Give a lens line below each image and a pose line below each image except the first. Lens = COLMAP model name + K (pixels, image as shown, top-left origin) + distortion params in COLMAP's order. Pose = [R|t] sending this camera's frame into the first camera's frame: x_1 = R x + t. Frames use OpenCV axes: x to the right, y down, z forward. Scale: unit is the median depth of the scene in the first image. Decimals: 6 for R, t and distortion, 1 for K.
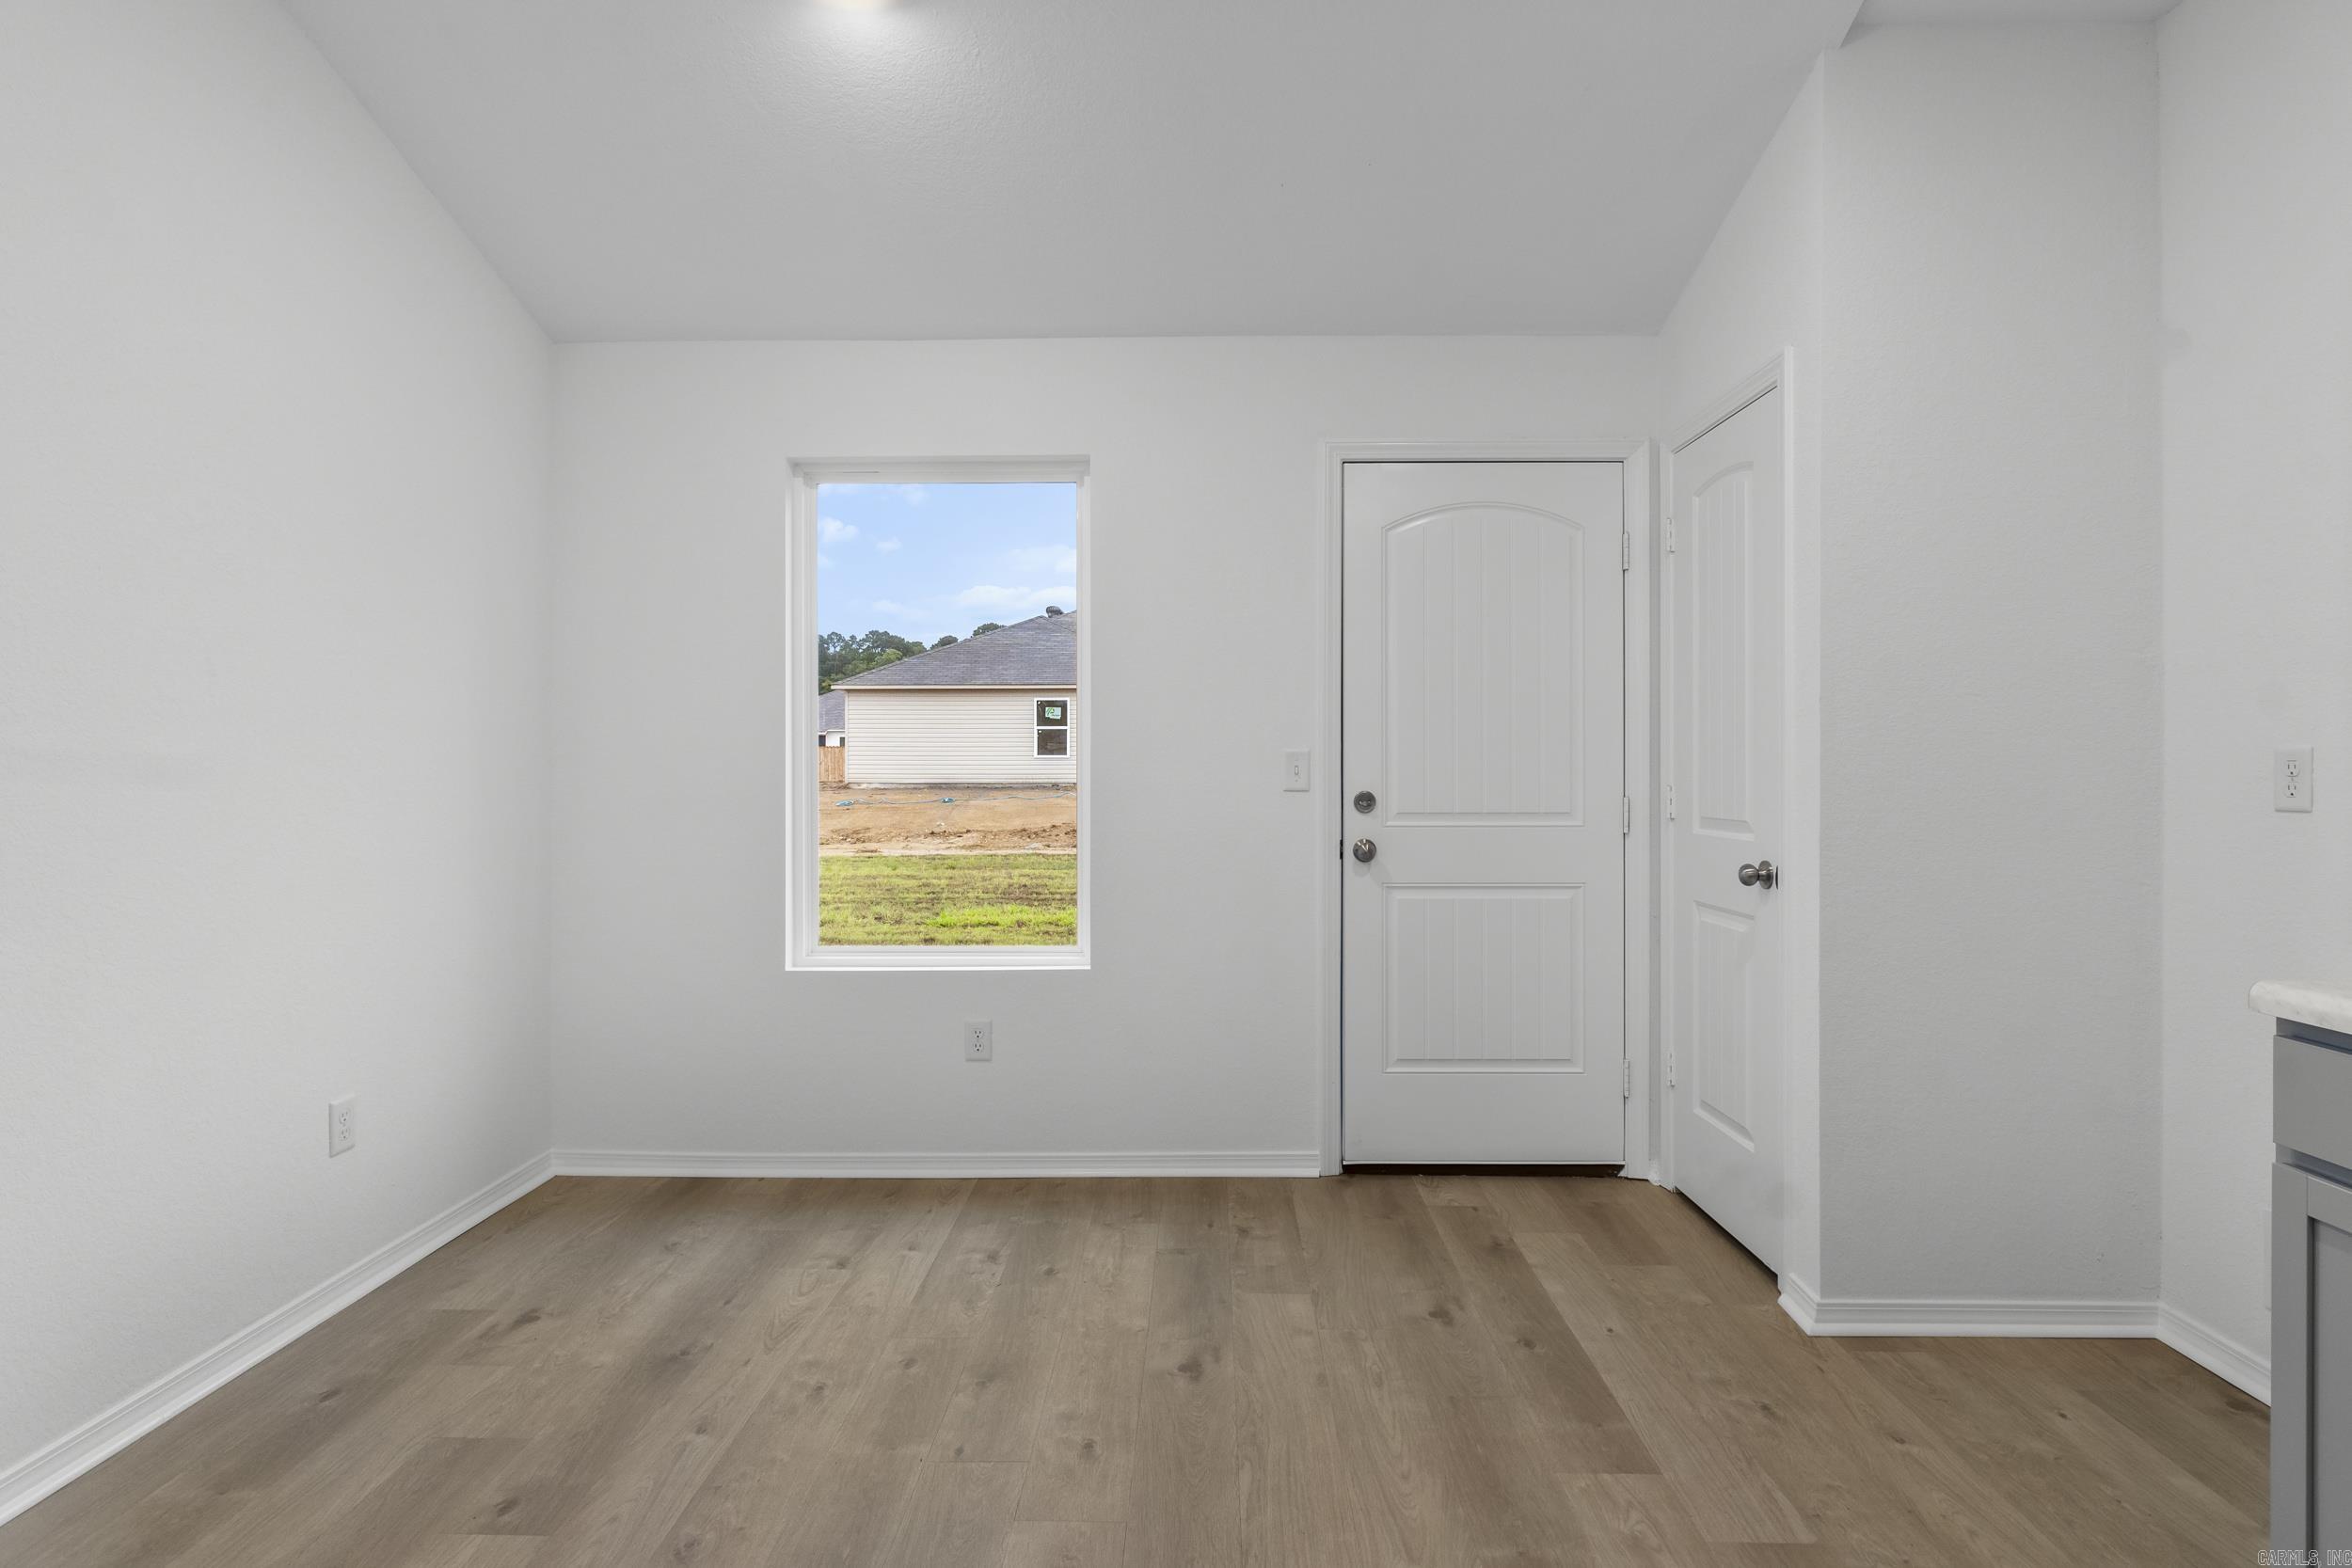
lens RADIAL K [[1201.1, 0, 1179.5], [0, 1201.1, 767.7], [0, 0, 1]] dist [-0.014184, 0.006993]
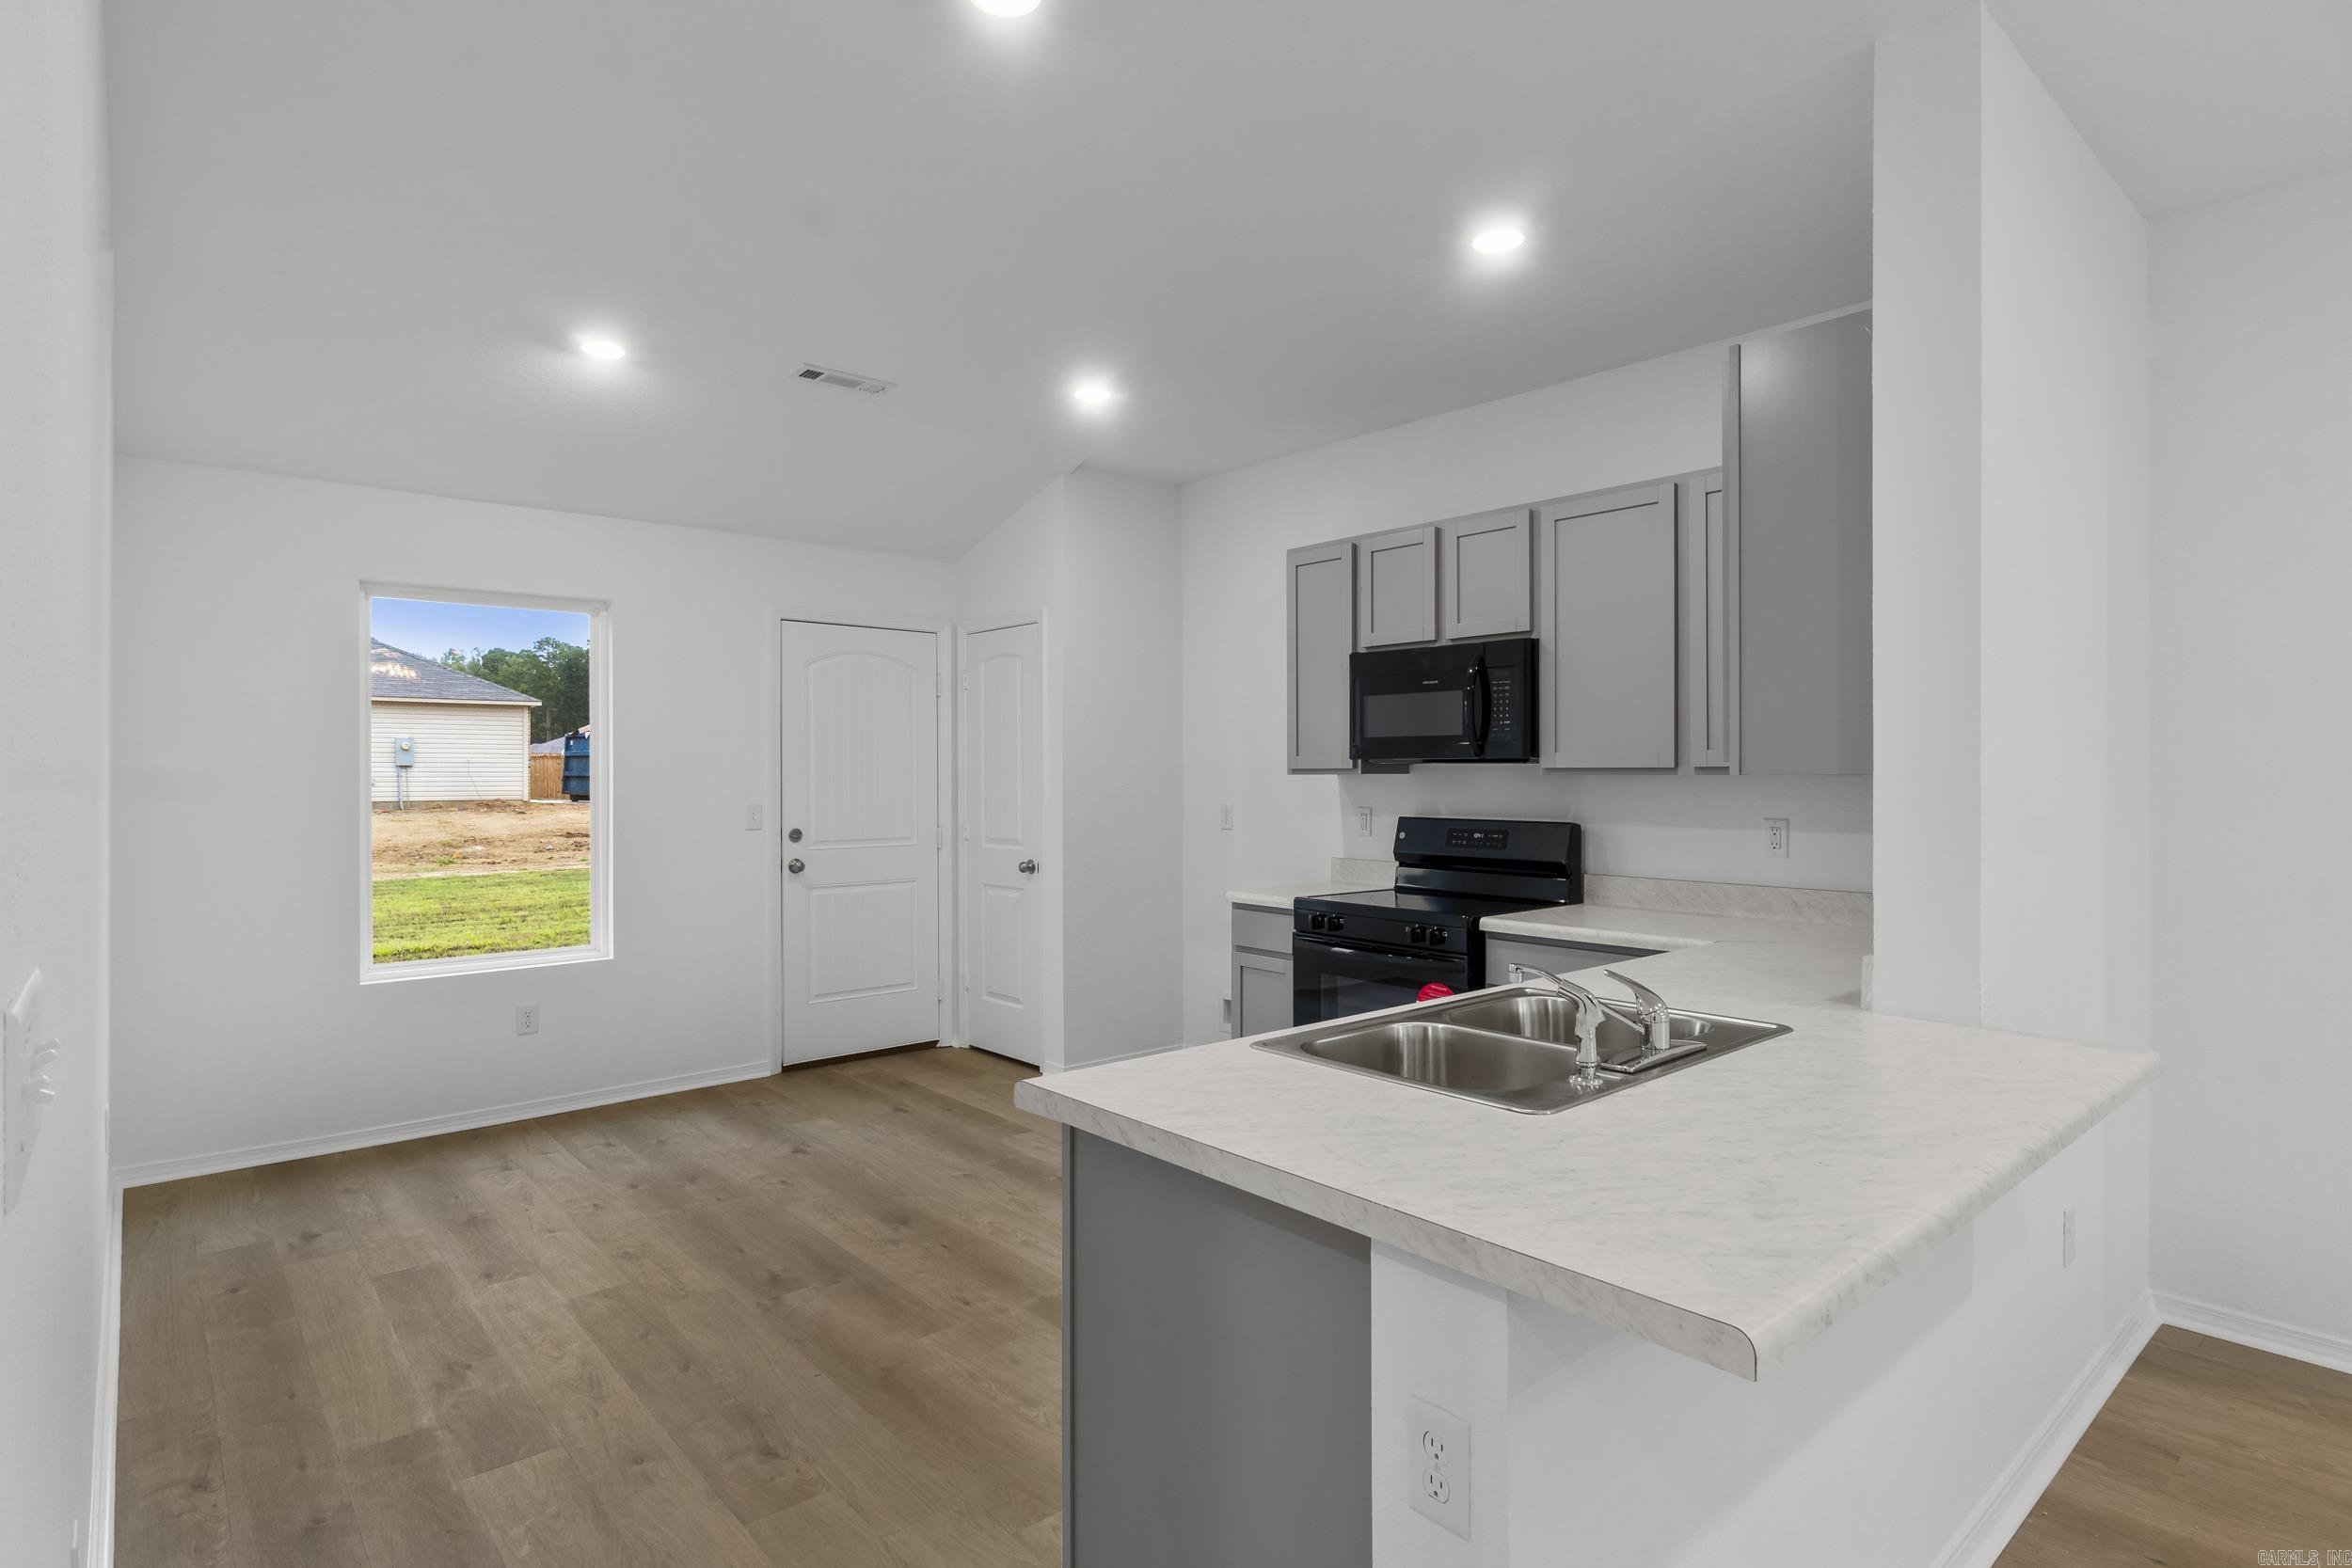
lens RADIAL K [[1201.1, 0, 1142.0], [0, 1201.1, 770.8], [0, 0, 1]] dist [-0.014184, 0.006993]
pose [[0.753304, -0.000120, 0.657673, -0.553745], [0.004254, 0.999980, -0.004690, -0.048122], [-0.657659, 0.006331, 0.753289, -0.505260]]
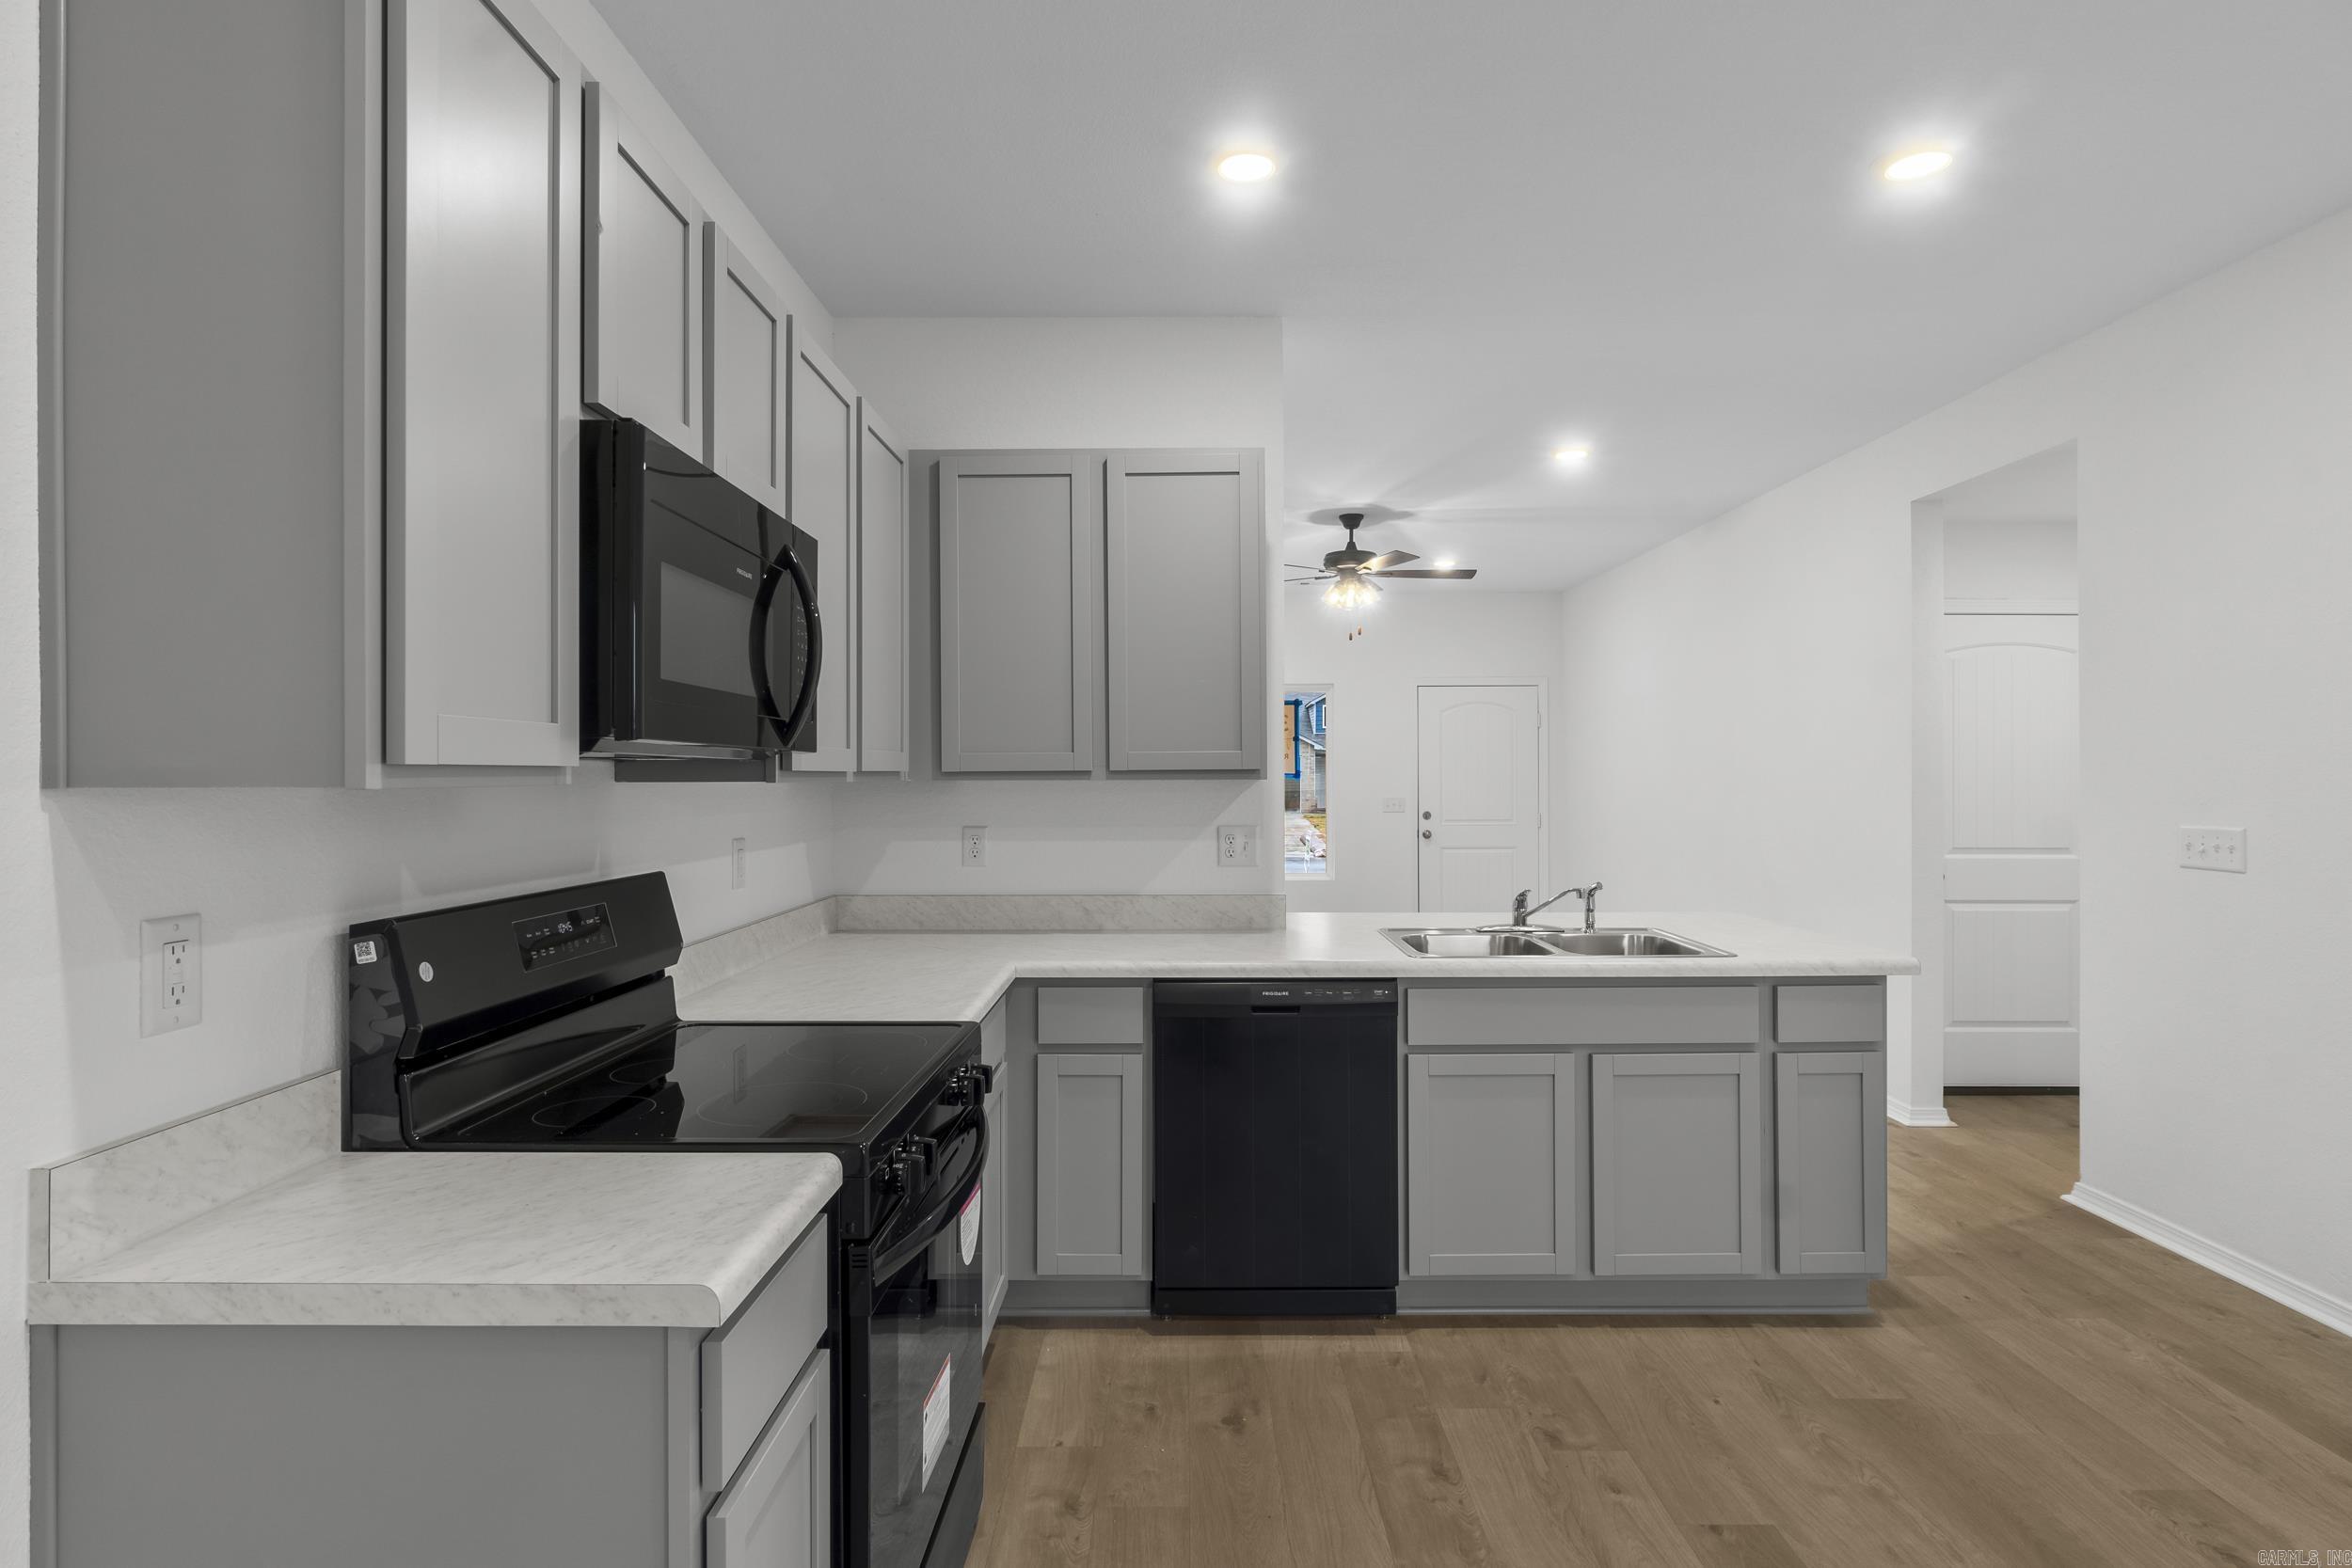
lens RADIAL K [[1201.1, 0, 1185.9], [0, 1201.1, 771.3], [0, 0, 1]] dist [-0.014184, 0.006993]
pose [[-0.999886, 0.002311, -0.014927, 0.292178], [0.002298, 0.999997, 0.000846, -0.054436], [0.014929, 0.000812, -0.999888, 0.783035]]
